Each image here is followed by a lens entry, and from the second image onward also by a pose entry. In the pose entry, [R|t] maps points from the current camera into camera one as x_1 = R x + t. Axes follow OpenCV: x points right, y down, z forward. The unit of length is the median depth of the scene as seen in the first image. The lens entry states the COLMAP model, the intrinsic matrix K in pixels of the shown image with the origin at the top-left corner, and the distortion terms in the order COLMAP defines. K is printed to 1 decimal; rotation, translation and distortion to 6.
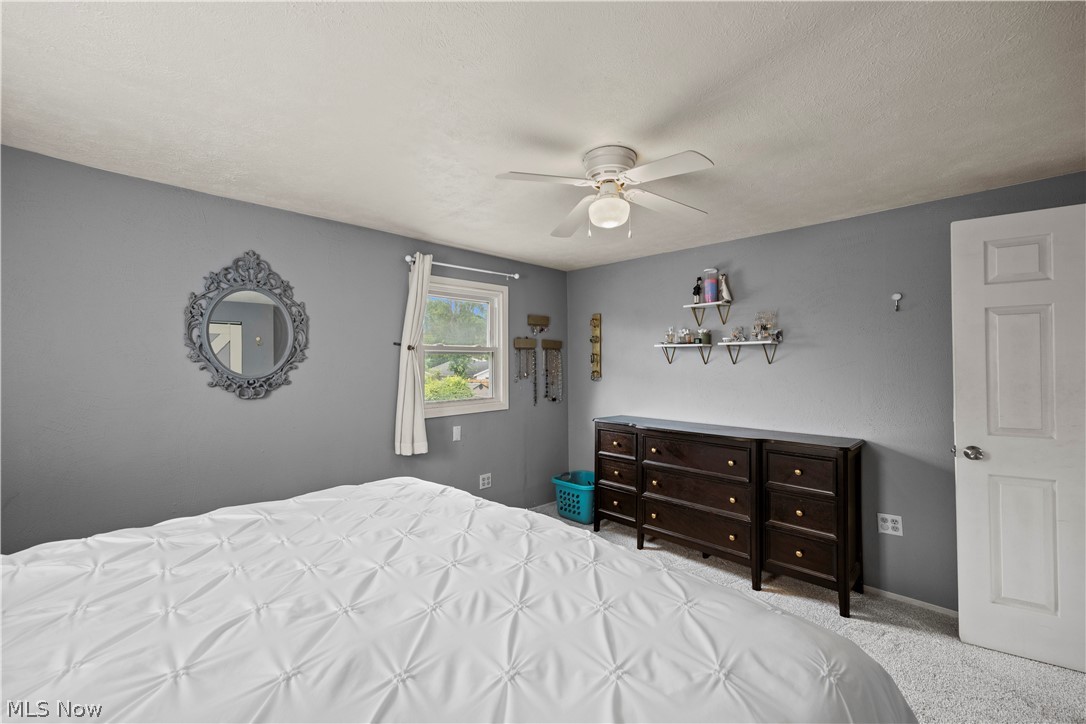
lens RADIAL K [[432.9, 0, 541.7], [0, 432.9, 356.5], [0, 0, 1]] dist [0.002133, -0.000371]
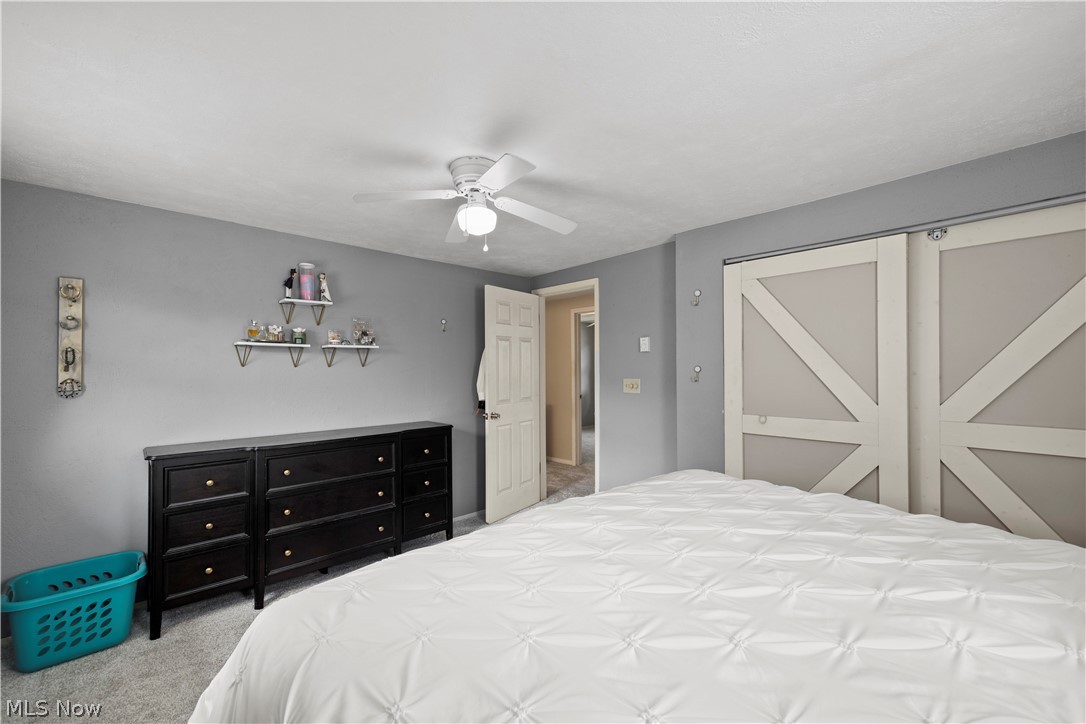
lens RADIAL K [[432.9, 0, 540.3], [0, 432.9, 364.4], [0, 0, 1]] dist [0.002133, -0.000371]
pose [[0.048439, 0.009466, 0.998781, -0.508079], [-0.010893, 0.999901, -0.008949, 0.015134], [-0.998767, -0.010446, 0.048537, 0.464000]]
